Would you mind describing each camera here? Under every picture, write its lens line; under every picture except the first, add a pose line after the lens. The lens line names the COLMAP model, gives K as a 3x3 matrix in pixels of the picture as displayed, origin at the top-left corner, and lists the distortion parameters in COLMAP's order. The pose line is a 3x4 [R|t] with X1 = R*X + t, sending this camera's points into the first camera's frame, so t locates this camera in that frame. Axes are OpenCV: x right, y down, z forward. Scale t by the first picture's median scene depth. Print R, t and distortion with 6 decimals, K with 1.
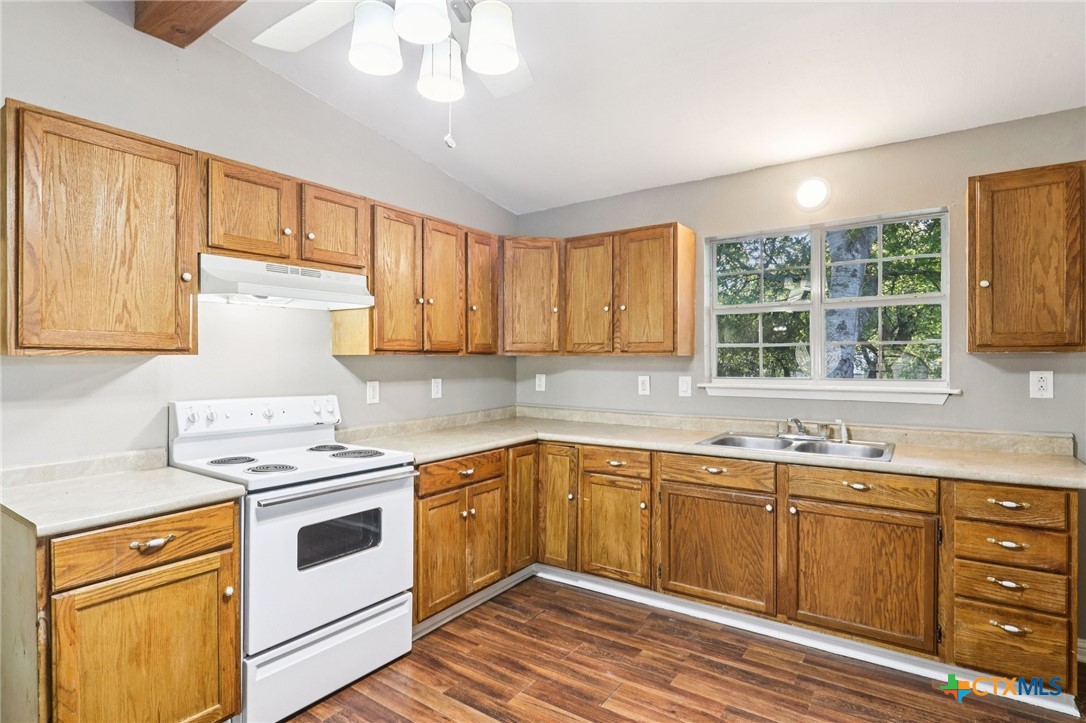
lens RADIAL K [[556.6, 0, 515.6], [0, 556.6, 358.7], [0, 0, 1]] dist [-0.029981, 0.000988]
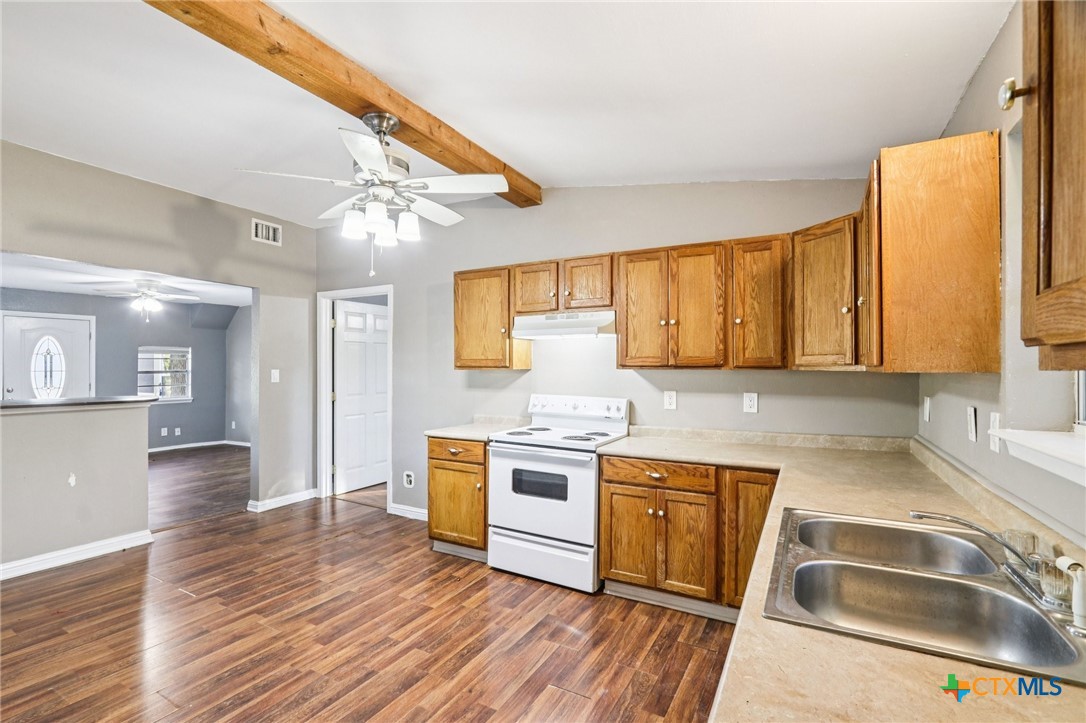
lens RADIAL K [[503.4, 0, 534.6], [0, 503.4, 363.4], [0, 0, 1]] dist [-0.023120, 0.000223]
pose [[0.114427, -0.005844, -0.993414, 0.898804], [-0.003255, 0.999975, -0.006257, -0.012822], [0.993426, 0.003950, 0.114405, 0.656049]]
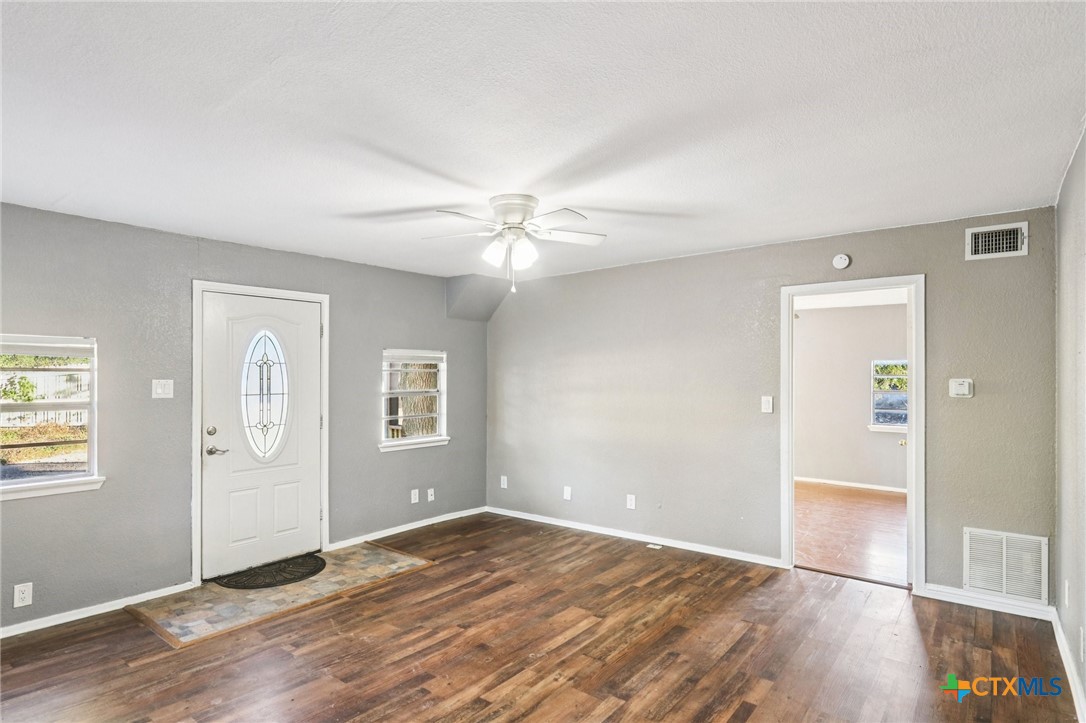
lens RADIAL K [[584.8, 0, 541.9], [0, 584.8, 372.7], [0, 0, 1]] dist [-0.014435, 0.000492]
pose [[-0.052212, -0.007830, -0.998605, -0.364463], [-0.006323, 0.999952, -0.007510, -0.036215], [0.998616, 0.005922, -0.052259, -0.739793]]
